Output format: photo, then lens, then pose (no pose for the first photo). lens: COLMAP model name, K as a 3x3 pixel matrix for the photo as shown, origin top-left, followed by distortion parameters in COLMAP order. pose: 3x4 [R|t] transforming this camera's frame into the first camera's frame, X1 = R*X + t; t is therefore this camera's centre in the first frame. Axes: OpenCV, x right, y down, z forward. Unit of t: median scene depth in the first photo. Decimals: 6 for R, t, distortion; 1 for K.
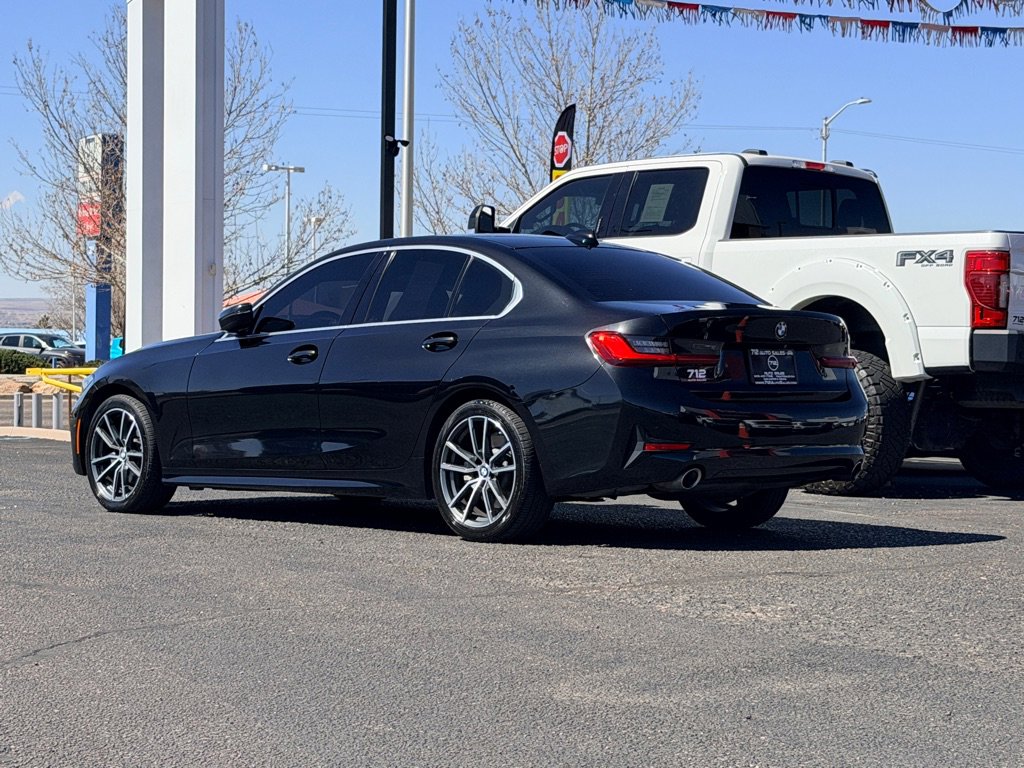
lens RADIAL K [[2304.7, 0, 509.1], [0, 2304.7, 387.5], [0, 0, 1]] dist [0.152190, 0.000000]
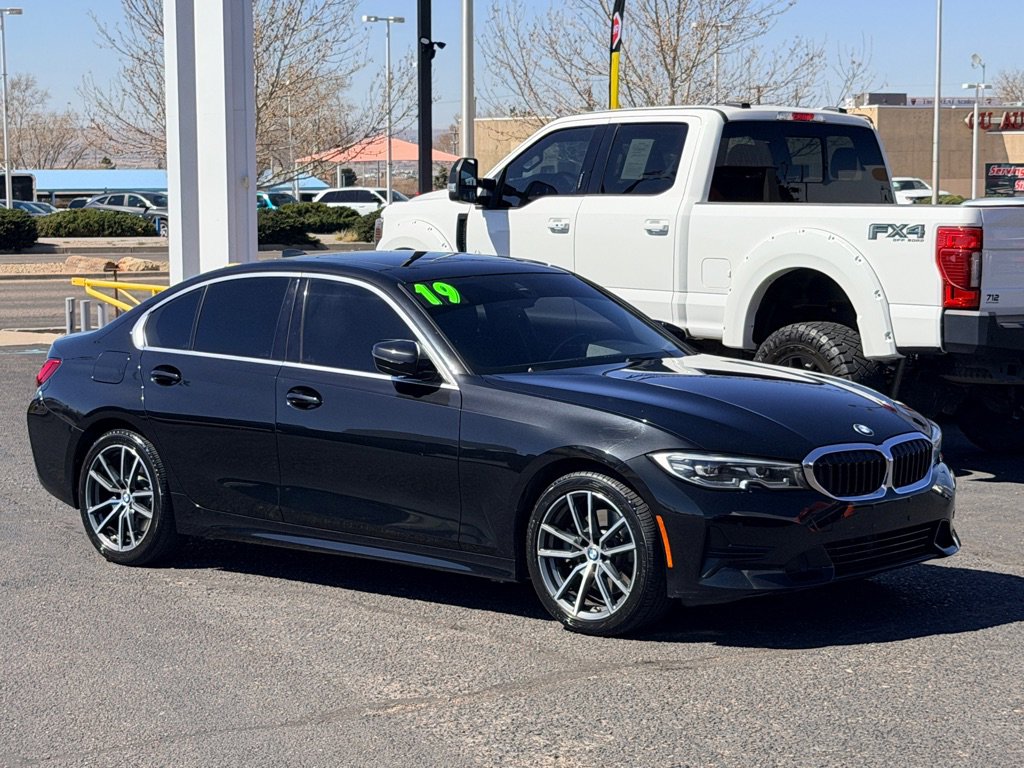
lens RADIAL K [[2304.7, 0, 506.7], [0, 2304.7, 411.7], [0, 0, 1]] dist [0.152190, 0.000000]
pose [[0.997914, -0.011471, -0.063534, 0.077692], [0.017024, 0.996014, 0.087563, -0.067291], [0.062277, -0.088462, 0.994131, 0.035739]]
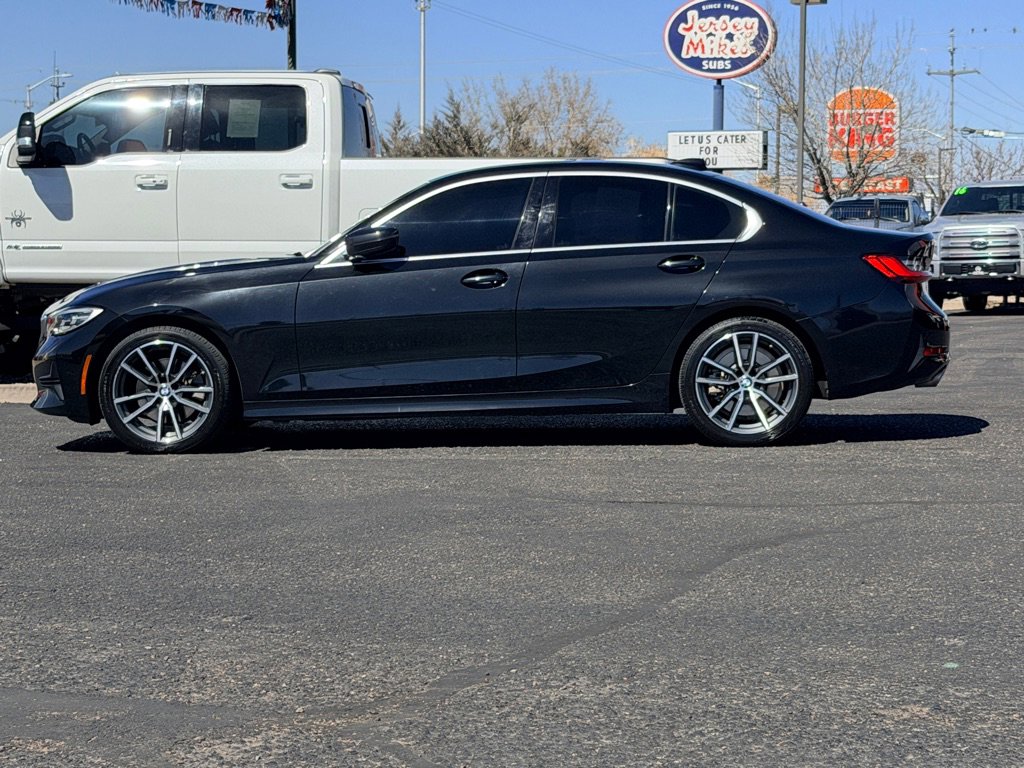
lens RADIAL K [[2304.7, 0, 515.9], [0, 2304.7, 382.1], [0, 0, 1]] dist [0.152190, 0.000000]
pose [[0.720163, -0.053200, 0.691763, -0.618045], [0.023018, 0.998339, 0.052815, -0.017523], [-0.693423, -0.022112, 0.720191, 0.212471]]
